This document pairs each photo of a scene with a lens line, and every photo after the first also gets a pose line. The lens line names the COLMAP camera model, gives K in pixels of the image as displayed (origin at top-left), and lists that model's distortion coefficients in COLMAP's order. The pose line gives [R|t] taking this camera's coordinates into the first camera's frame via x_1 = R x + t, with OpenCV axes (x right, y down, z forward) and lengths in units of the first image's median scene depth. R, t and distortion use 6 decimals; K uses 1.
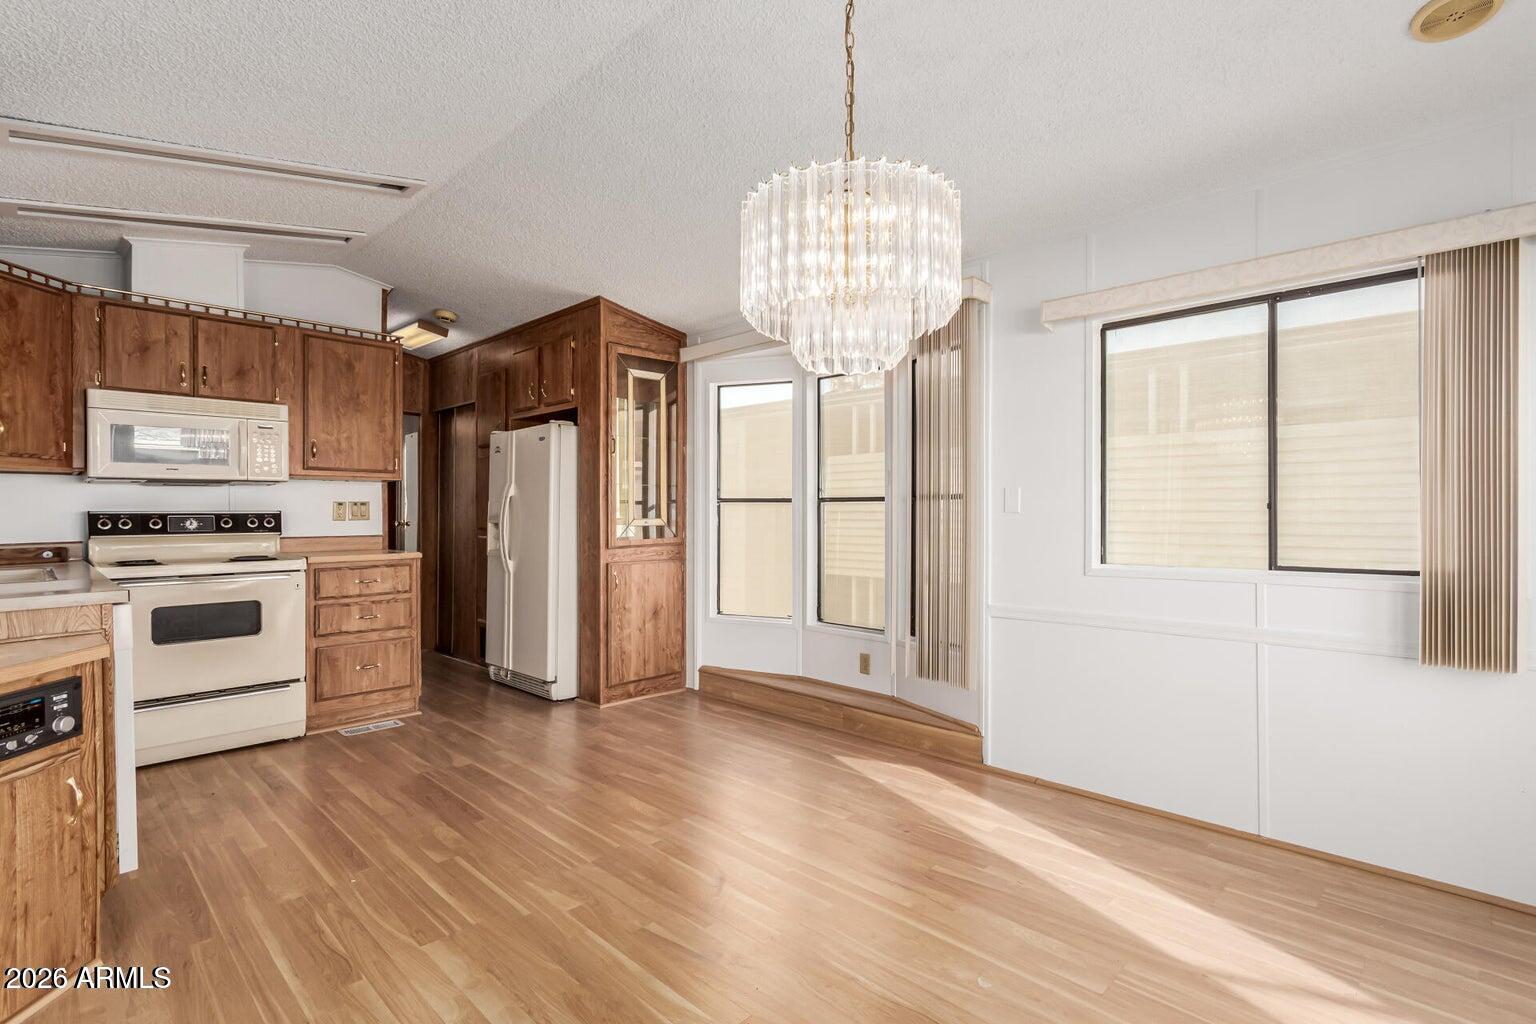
lens RADIAL K [[739.8, 0, 765.6], [0, 739.8, 512.7], [0, 0, 1]] dist [0.003907, 0.000097]
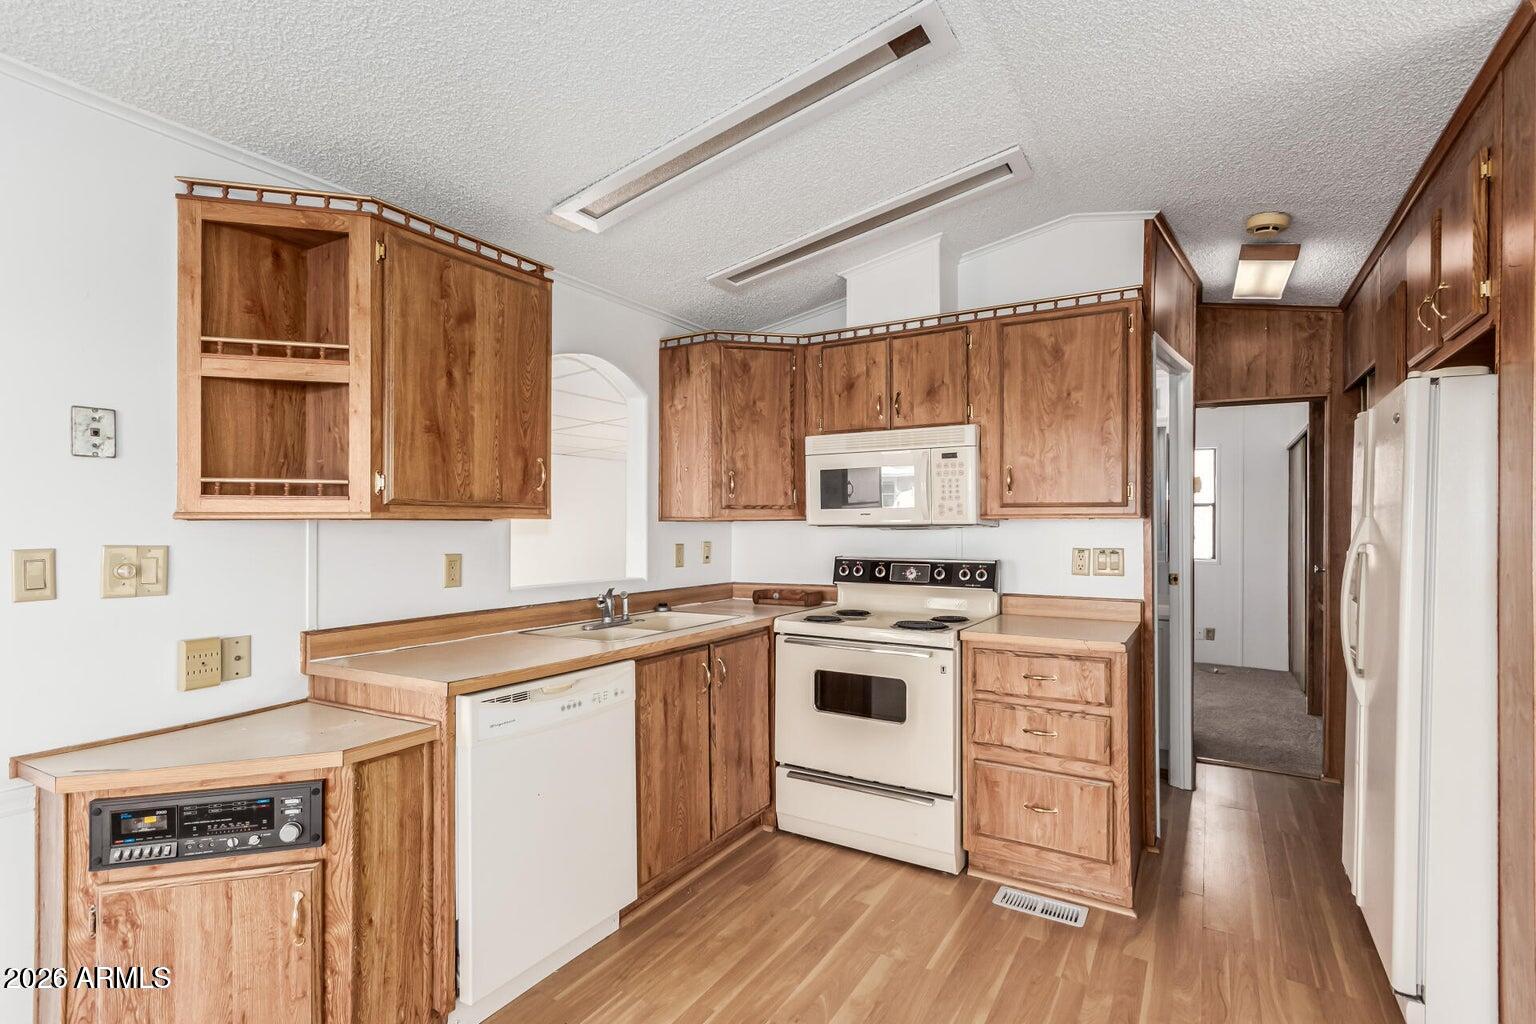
lens RADIAL K [[739.8, 0, 769.8], [0, 739.8, 521.7], [0, 0, 1]] dist [0.003907, 0.000097]
pose [[0.236512, -0.000265, -0.971629, 0.042583], [0.001244, 0.999999, 0.000030, -0.047075], [0.971628, -0.001216, 0.236512, 0.639875]]
